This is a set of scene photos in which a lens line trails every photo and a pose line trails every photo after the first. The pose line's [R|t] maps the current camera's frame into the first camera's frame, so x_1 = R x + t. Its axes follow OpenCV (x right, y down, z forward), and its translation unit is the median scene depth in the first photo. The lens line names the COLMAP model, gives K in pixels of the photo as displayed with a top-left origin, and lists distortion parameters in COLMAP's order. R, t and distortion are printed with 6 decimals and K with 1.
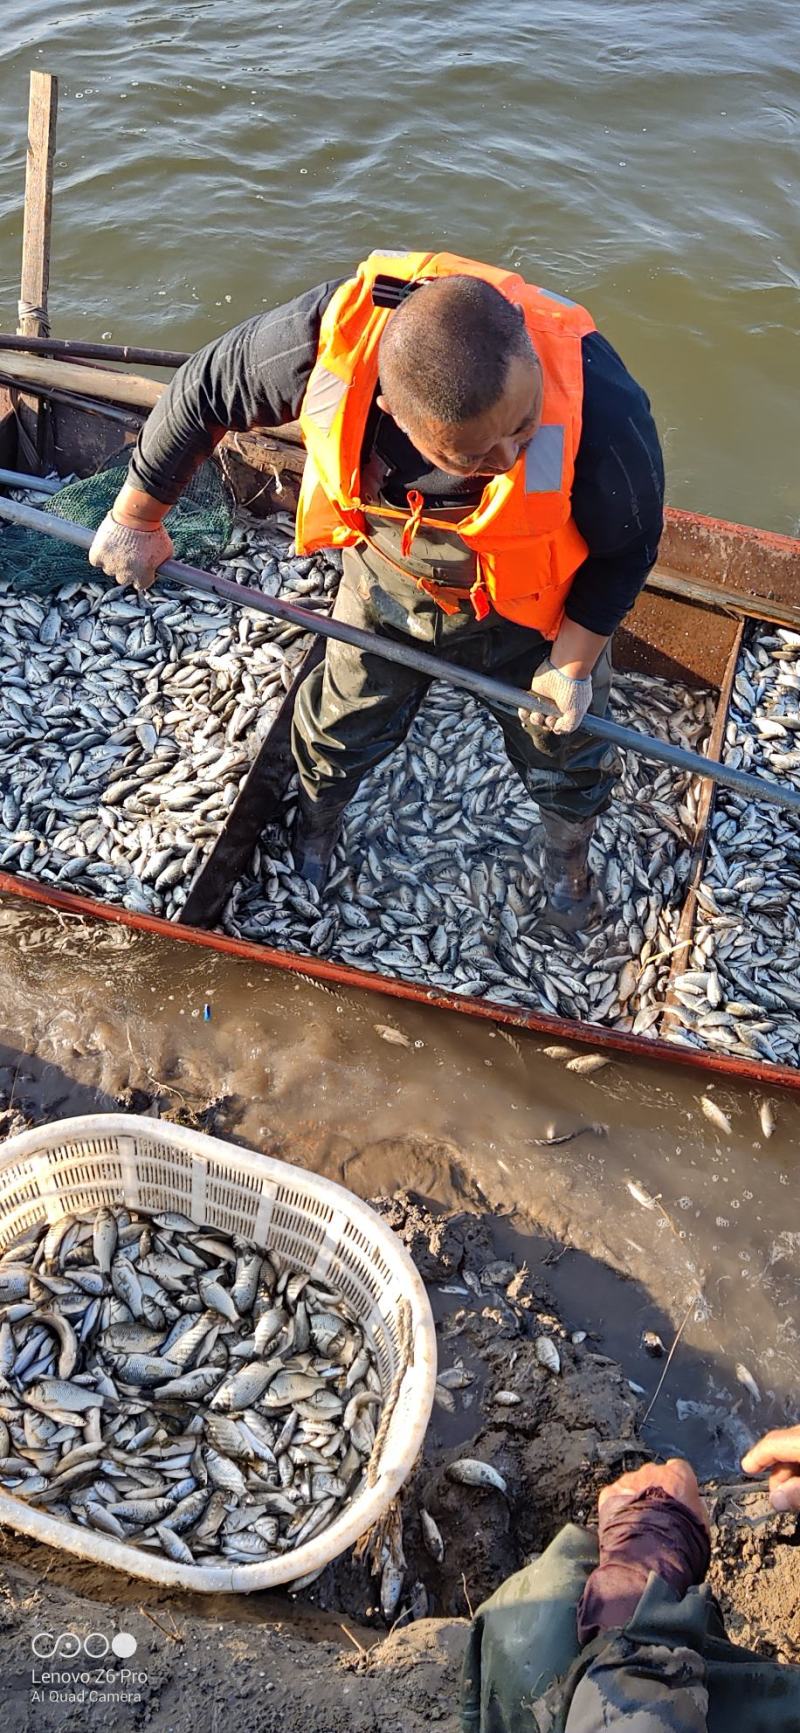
lens RADIAL K [[1409.0, 0, 435.7], [0, 1409.0, 862.9], [0, 0, 1]] dist [0.109483, -0.182619]
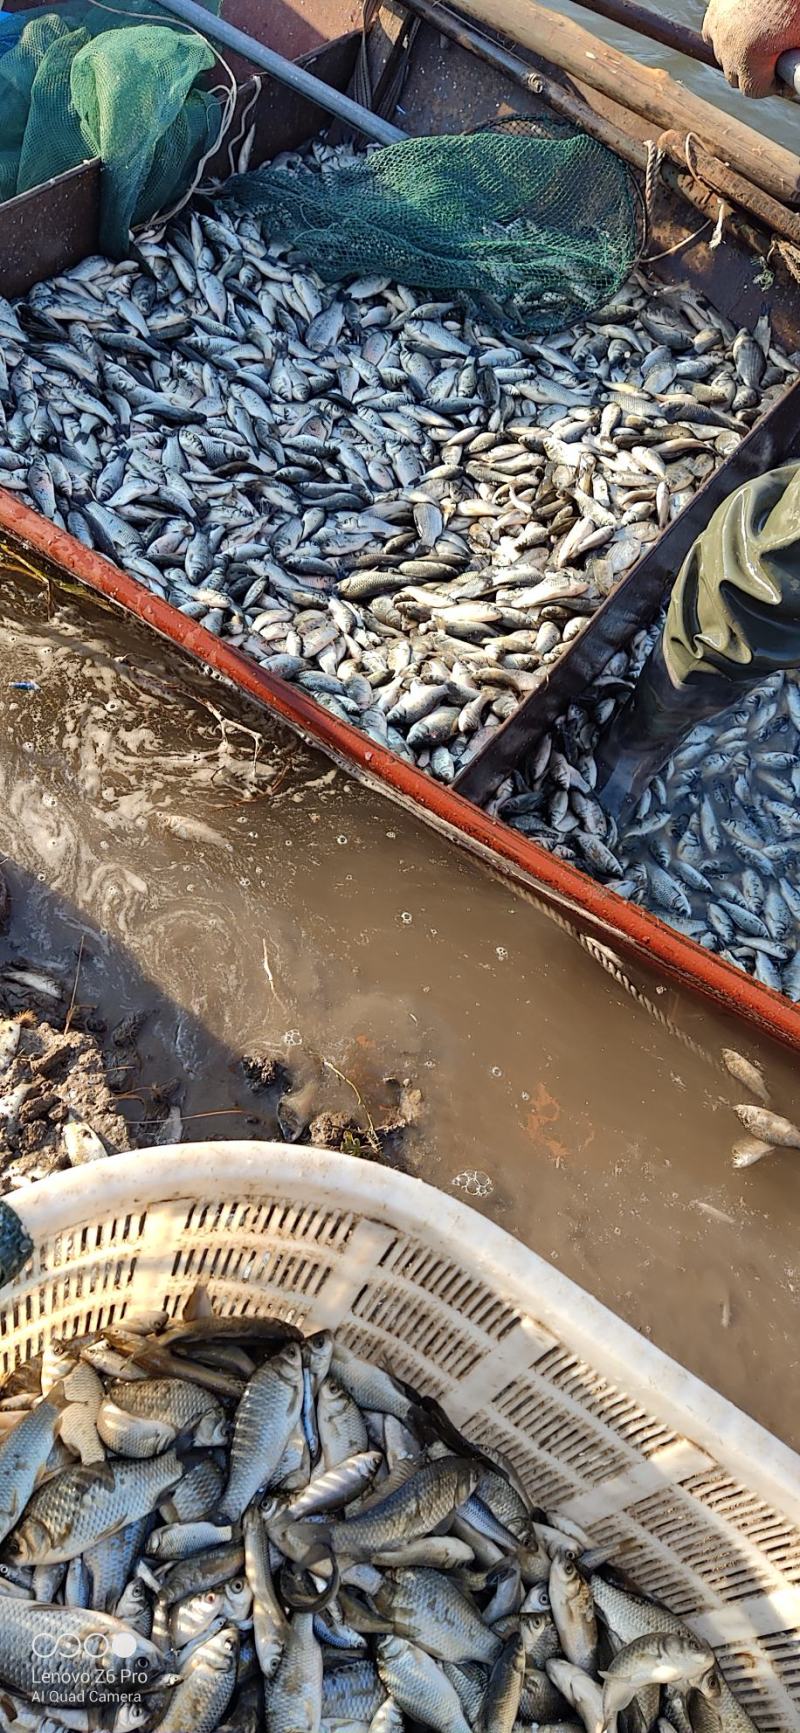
lens RADIAL K [[1293.4, 0, 405.6], [0, 1293.4, 867.7], [0, 0, 1]] dist [0.110221, -0.180830]
pose [[0.948650, 0.316303, -0.003796, -0.163391], [-0.316320, 0.948638, -0.005293, 0.065309], [0.001927, 0.006222, 0.999979, 0.418732]]
